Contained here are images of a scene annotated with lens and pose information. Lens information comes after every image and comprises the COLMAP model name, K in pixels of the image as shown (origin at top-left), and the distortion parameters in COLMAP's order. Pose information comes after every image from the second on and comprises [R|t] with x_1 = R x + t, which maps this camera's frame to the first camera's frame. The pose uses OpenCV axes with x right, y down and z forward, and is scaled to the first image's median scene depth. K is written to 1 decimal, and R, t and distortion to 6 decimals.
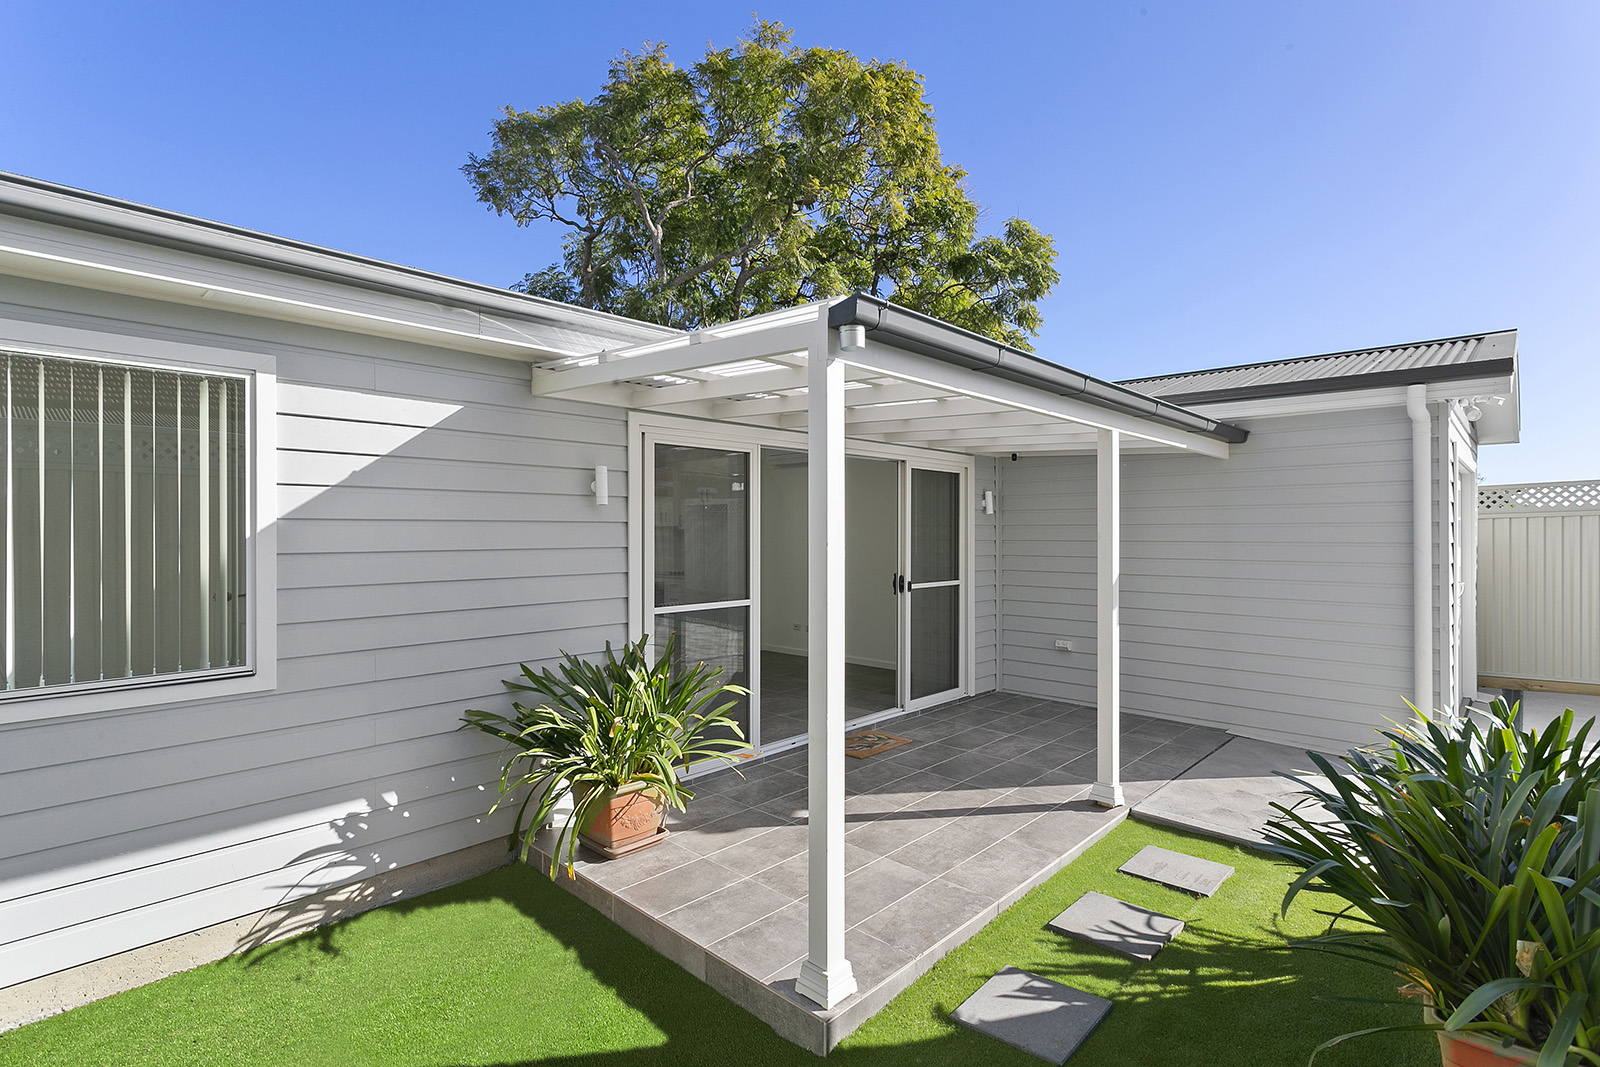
lens RADIAL K [[776.9, 0, 795.5], [0, 776.9, 536.9], [0, 0, 1]] dist [0.012759, -0.001114]
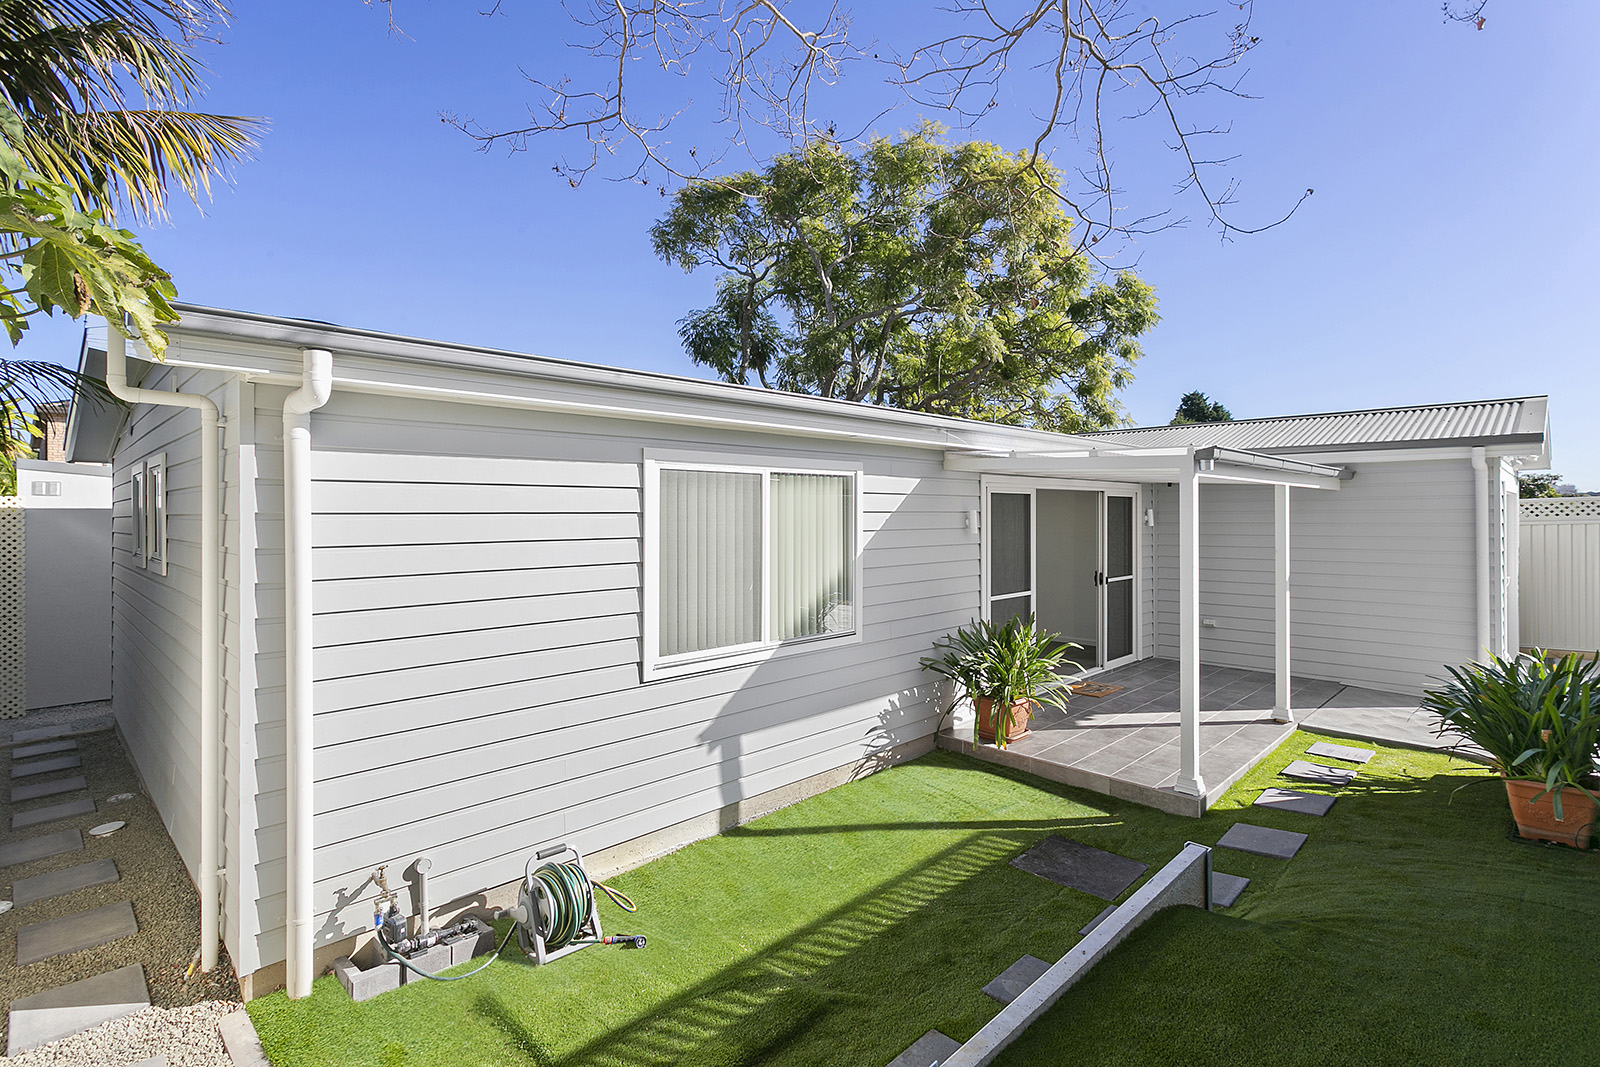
lens RADIAL K [[776.9, 0, 804.2], [0, 776.9, 520.6], [0, 0, 1]] dist [0.012759, -0.001114]
pose [[0.999799, -0.002718, -0.019865, -0.535518], [0.002670, 0.999994, -0.002421, -0.061618], [0.019871, 0.002367, 0.999800, -0.601054]]
